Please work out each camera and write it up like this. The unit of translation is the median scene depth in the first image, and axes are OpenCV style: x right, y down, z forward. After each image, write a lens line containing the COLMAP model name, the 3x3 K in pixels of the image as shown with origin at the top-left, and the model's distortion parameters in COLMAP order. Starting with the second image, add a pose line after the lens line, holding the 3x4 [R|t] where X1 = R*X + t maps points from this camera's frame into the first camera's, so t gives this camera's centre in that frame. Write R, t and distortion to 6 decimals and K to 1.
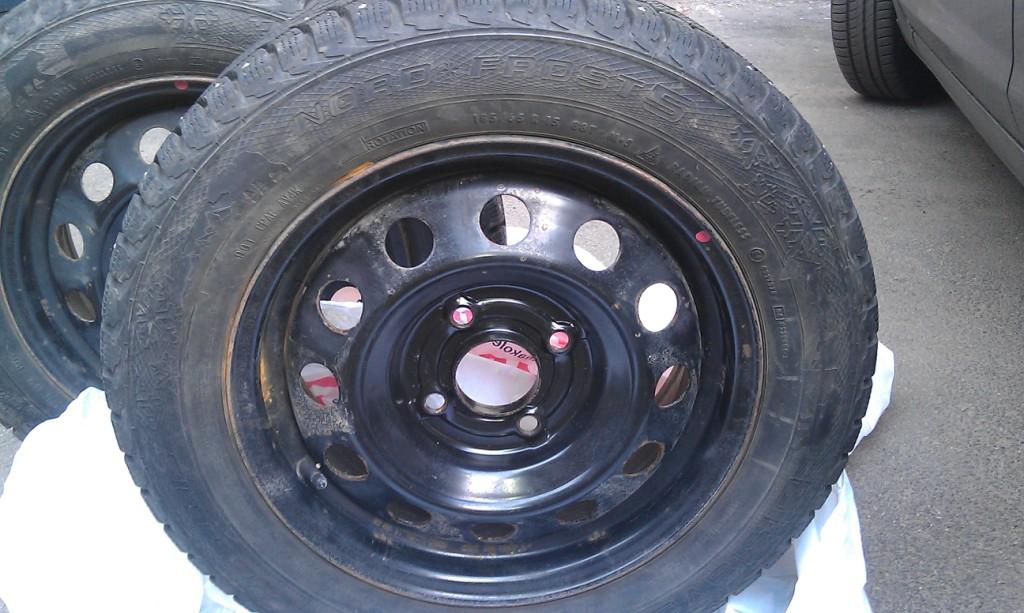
lens RADIAL K [[1019.7, 0, 511.8], [0, 1019.7, 298.9], [0, 0, 1]] dist [0.134913, -0.423595]
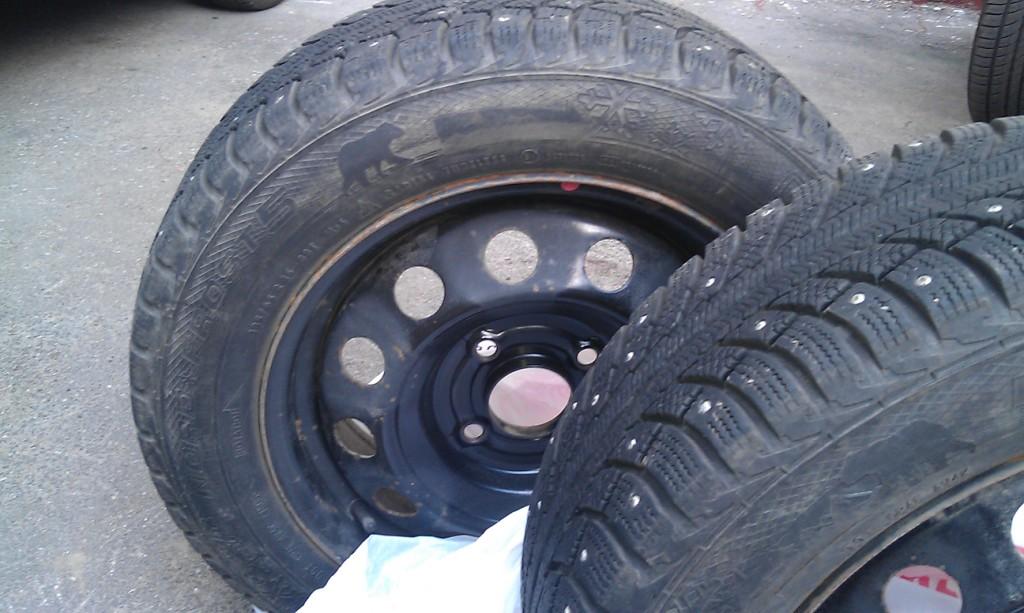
lens RADIAL K [[1019.7, 0, 511.8], [0, 1019.7, 298.9], [0, 0, 1]] dist [0.134913, -0.423595]
pose [[0.991944, 0.097176, 0.081270, -0.429304], [-0.102035, 0.993093, 0.057926, -0.171671], [-0.075079, -0.065751, 0.995007, 0.285140]]
